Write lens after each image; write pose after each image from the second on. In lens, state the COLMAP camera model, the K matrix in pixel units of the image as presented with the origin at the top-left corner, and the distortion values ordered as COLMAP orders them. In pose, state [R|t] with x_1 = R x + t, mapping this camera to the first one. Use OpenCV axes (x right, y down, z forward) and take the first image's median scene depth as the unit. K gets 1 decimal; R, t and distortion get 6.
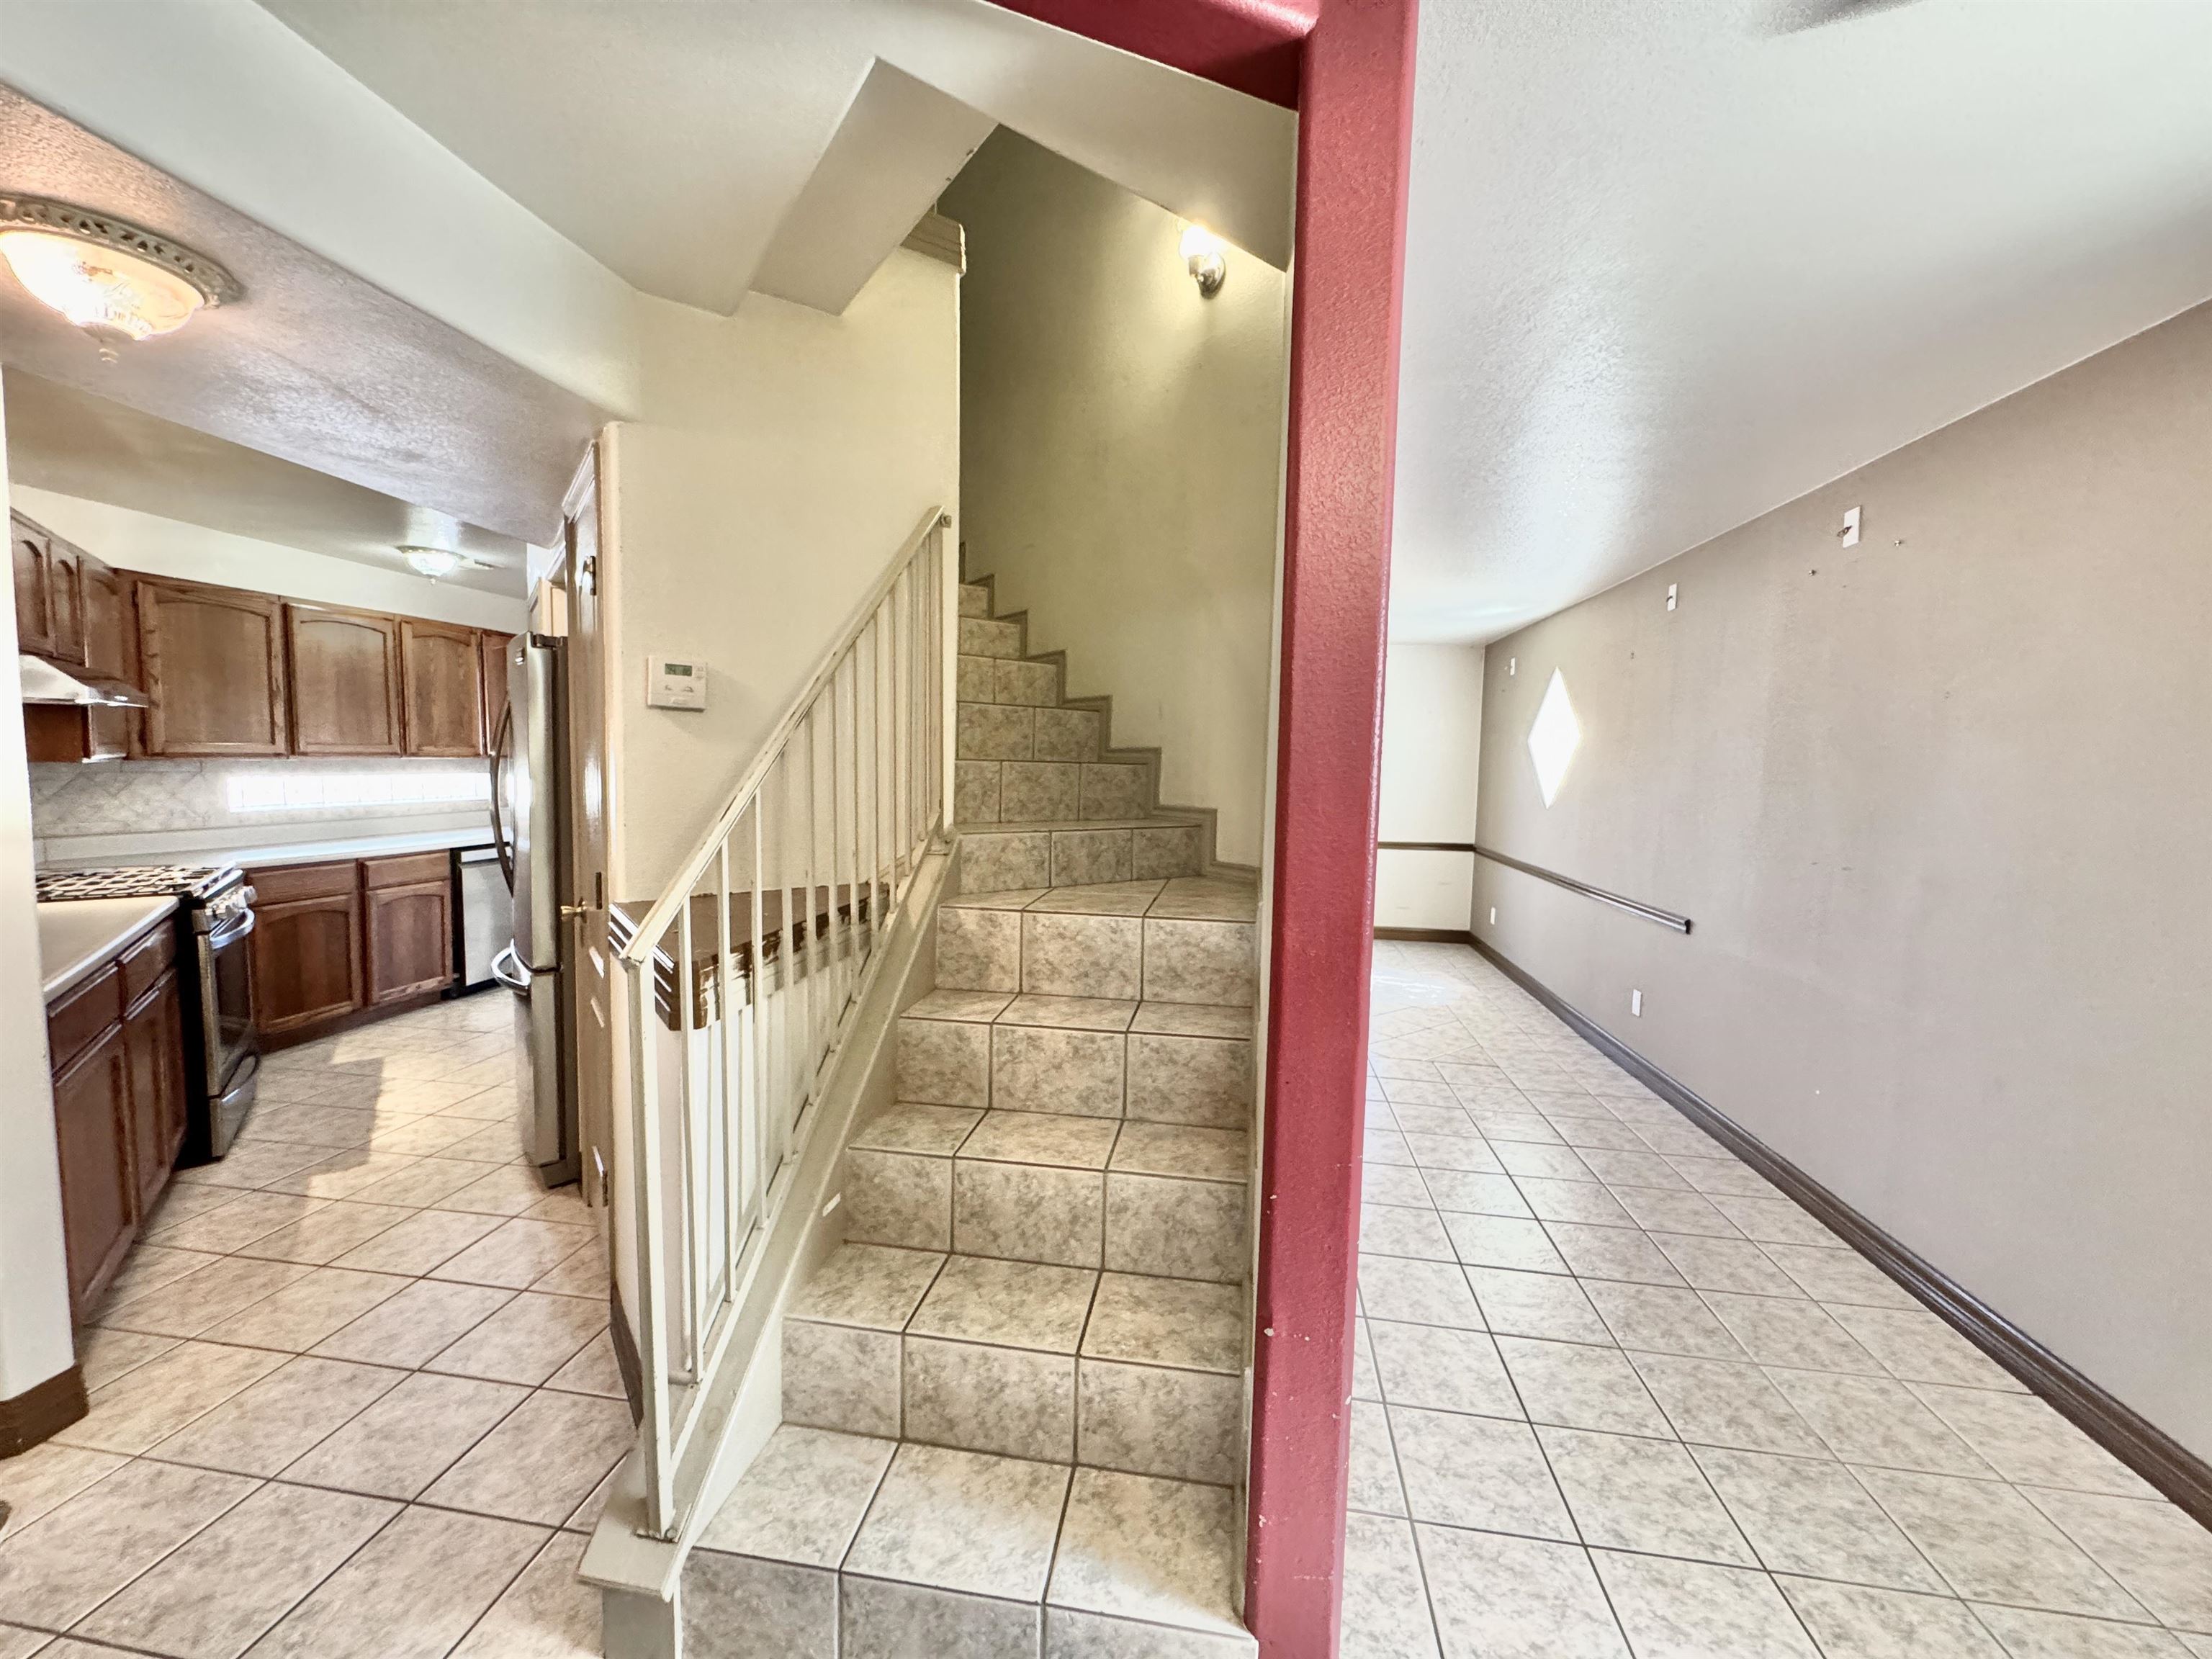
lens RADIAL K [[886.4, 0, 1104.7], [0, 886.4, 822.7], [0, 0, 1]] dist [-0.003611, 0.000875]
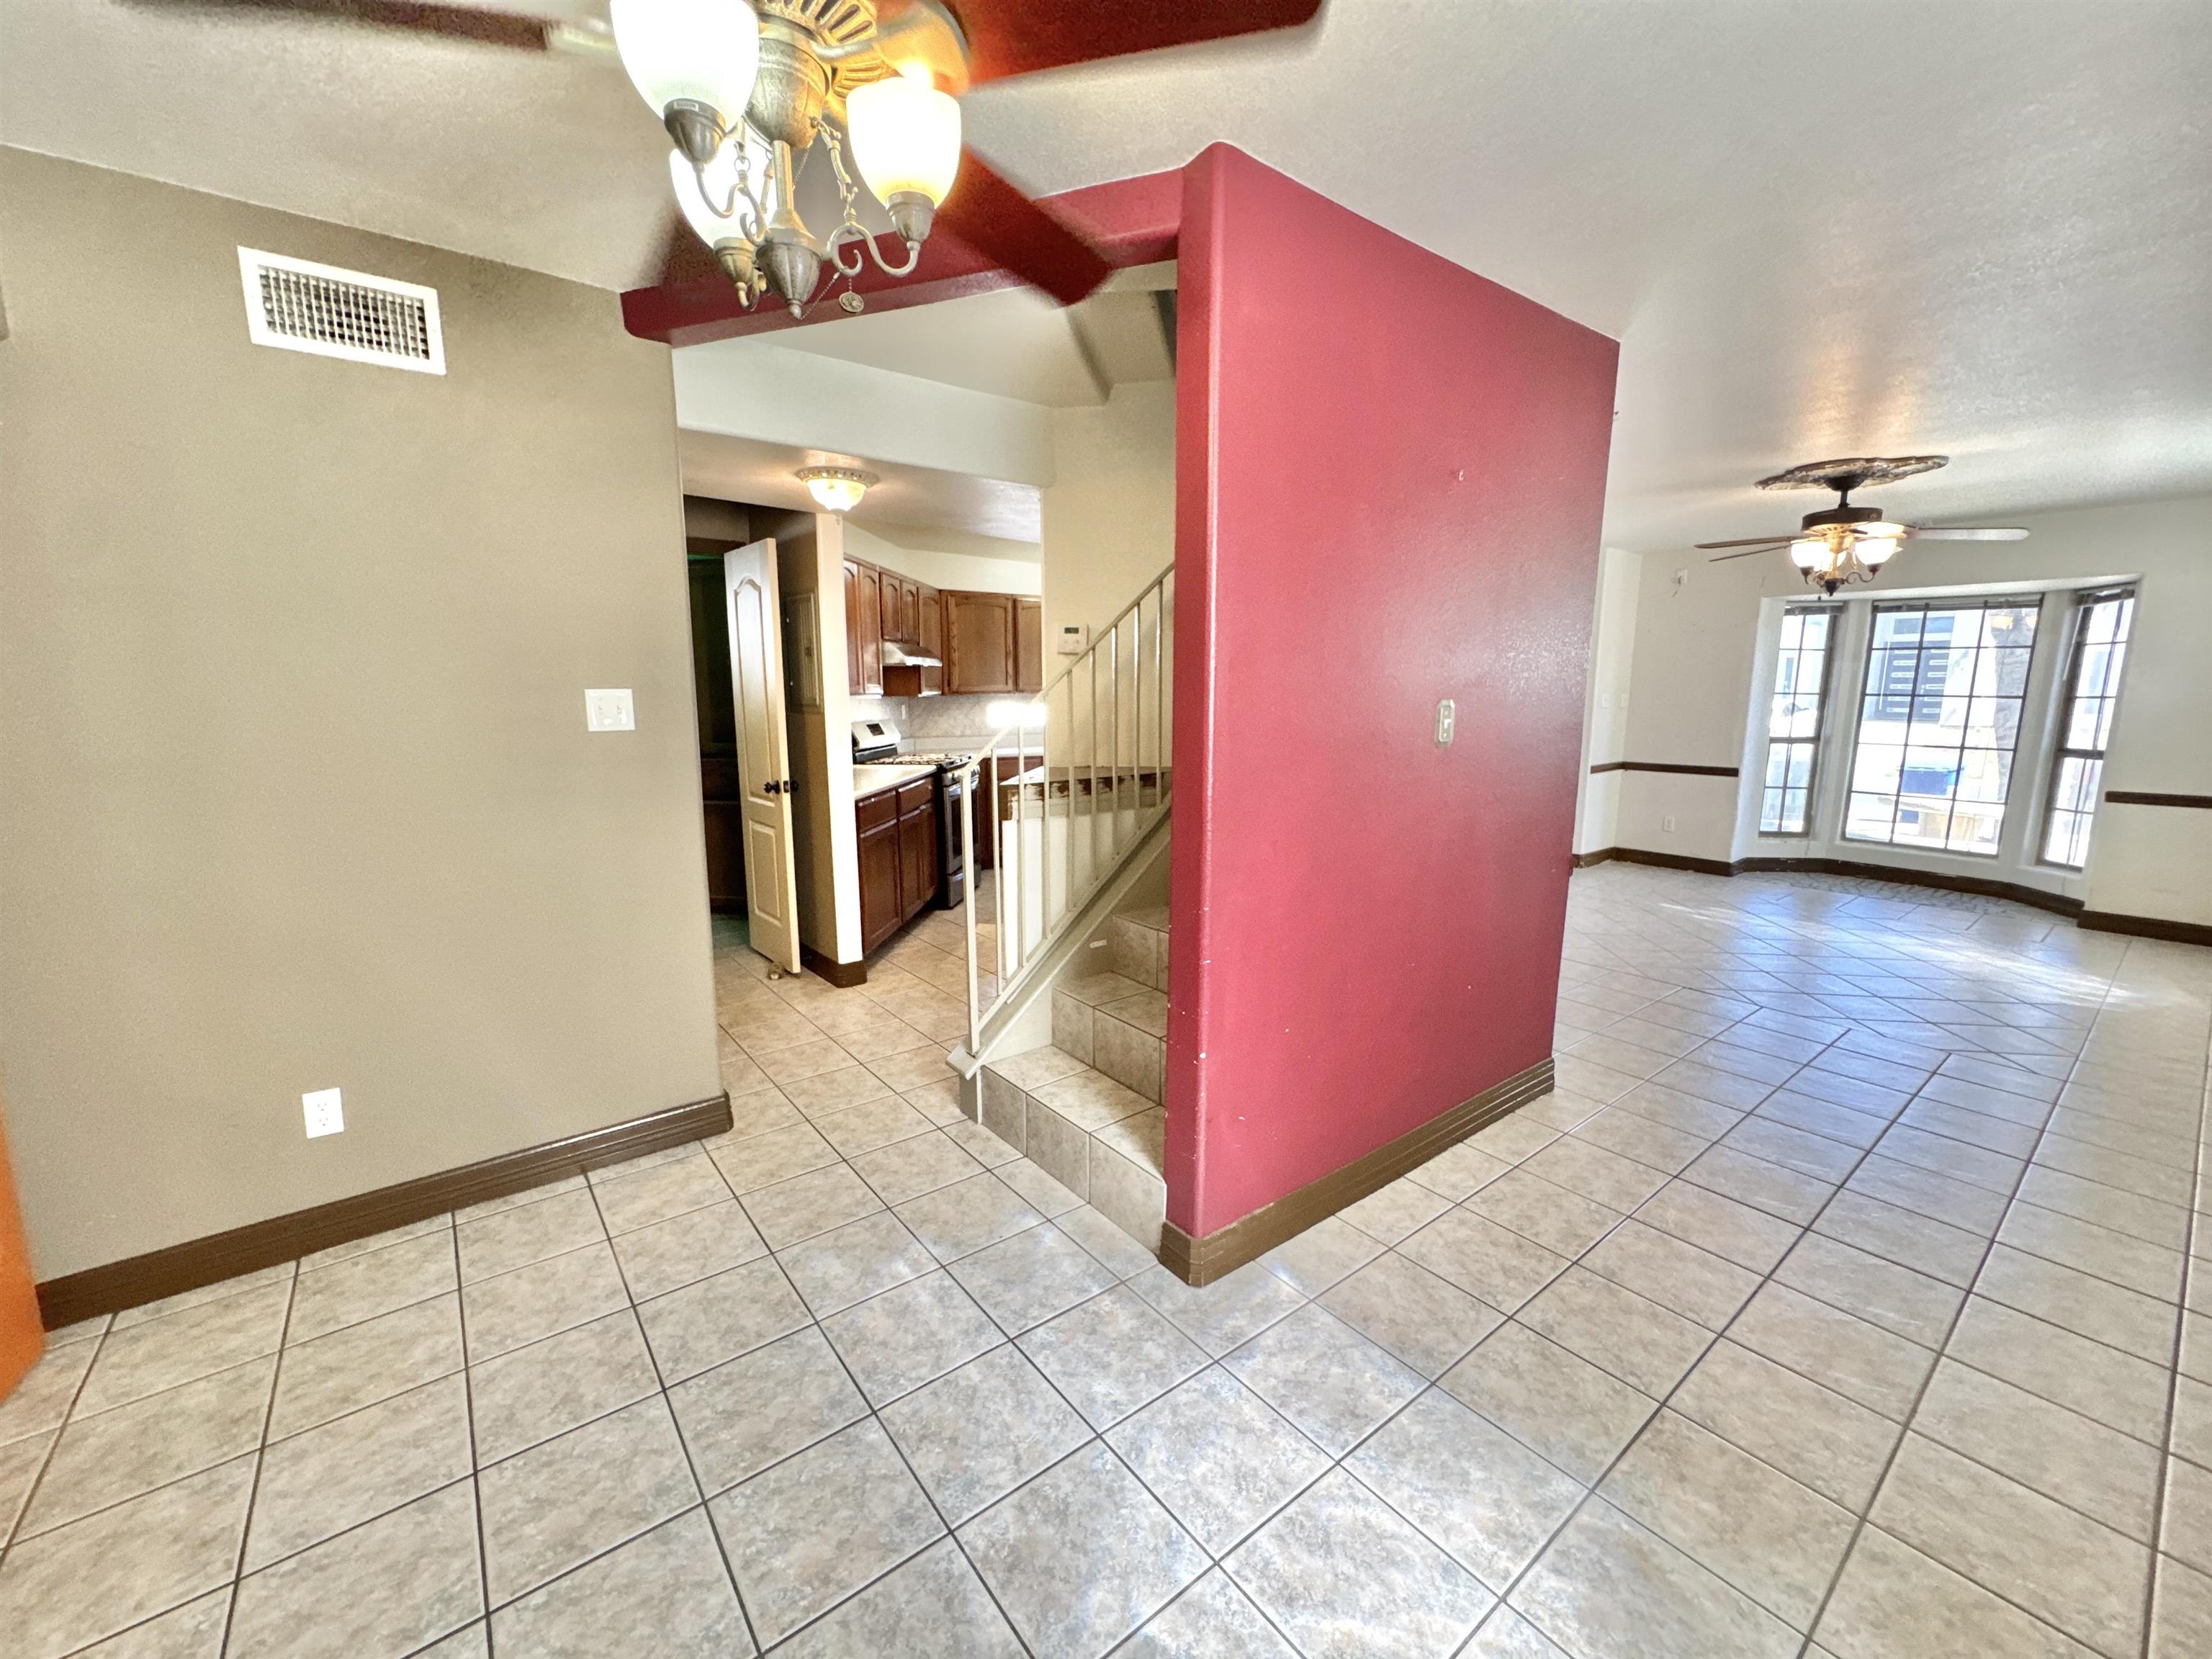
lens RADIAL K [[886.4, 0, 1104.7], [0, 886.4, 822.7], [0, 0, 1]] dist [-0.003611, 0.000875]
pose [[0.727887, 0.082748, -0.680686, 0.499061], [-0.035776, 0.995923, 0.082814, 0.033580], [0.684763, -0.035927, 0.727879, -0.132925]]
